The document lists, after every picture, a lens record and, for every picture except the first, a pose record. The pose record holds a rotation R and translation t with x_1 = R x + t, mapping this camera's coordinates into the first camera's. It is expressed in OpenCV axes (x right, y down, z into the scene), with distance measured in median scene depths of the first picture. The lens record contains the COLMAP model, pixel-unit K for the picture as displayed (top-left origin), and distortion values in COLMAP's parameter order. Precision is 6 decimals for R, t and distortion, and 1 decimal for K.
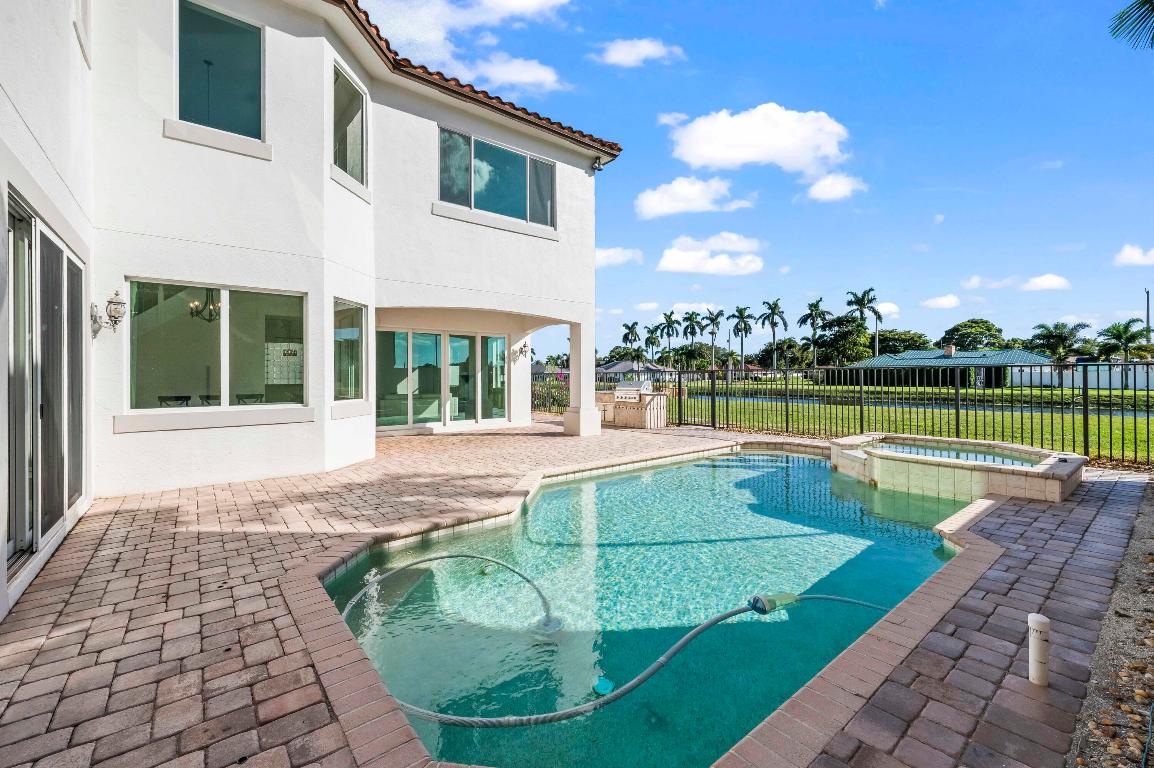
lens RADIAL K [[474.0, 0, 555.3], [0, 474.0, 377.6], [0, 0, 1]] dist [-0.002130, -0.000232]
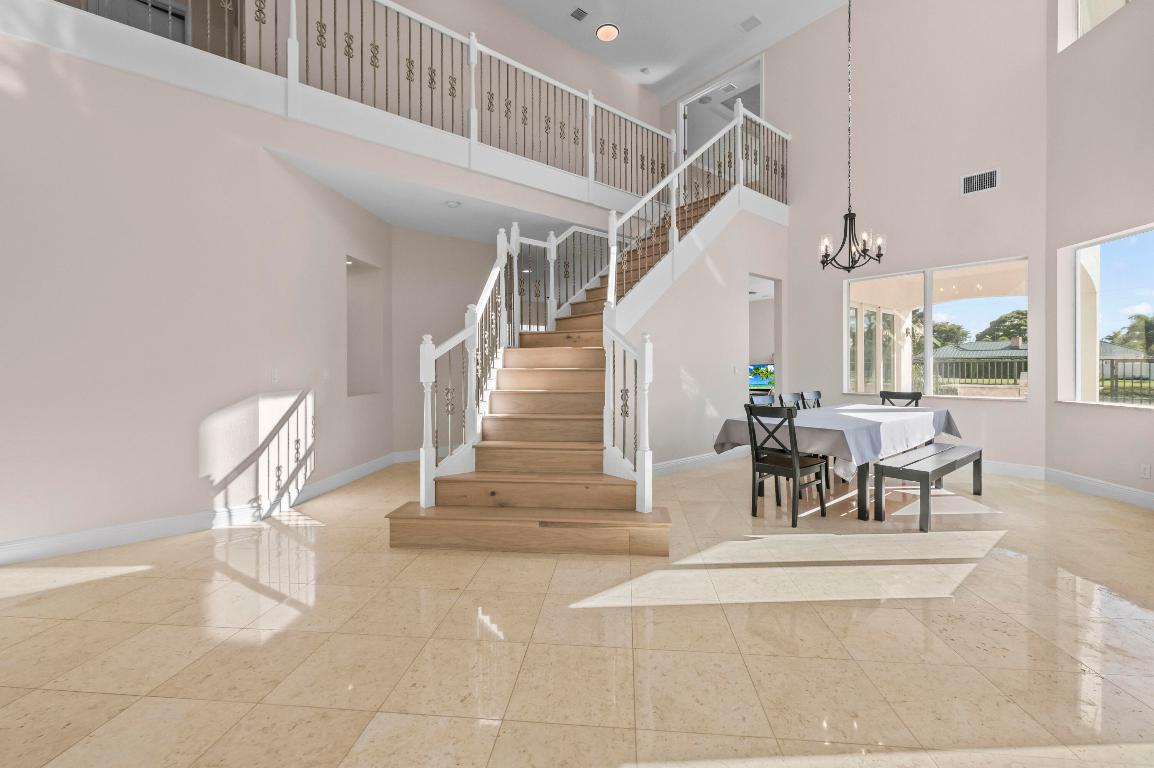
lens RADIAL K [[475.9, 0, 577.0], [0, 475.9, 366.6], [0, 0, 1]] dist [-0.000466, -0.000130]
pose [[0.999294, 0.004157, 0.037330, -0.151961], [-0.004056, 0.999988, -0.002798, 0.001481], [-0.037342, 0.002644, 0.999299, 0.052618]]
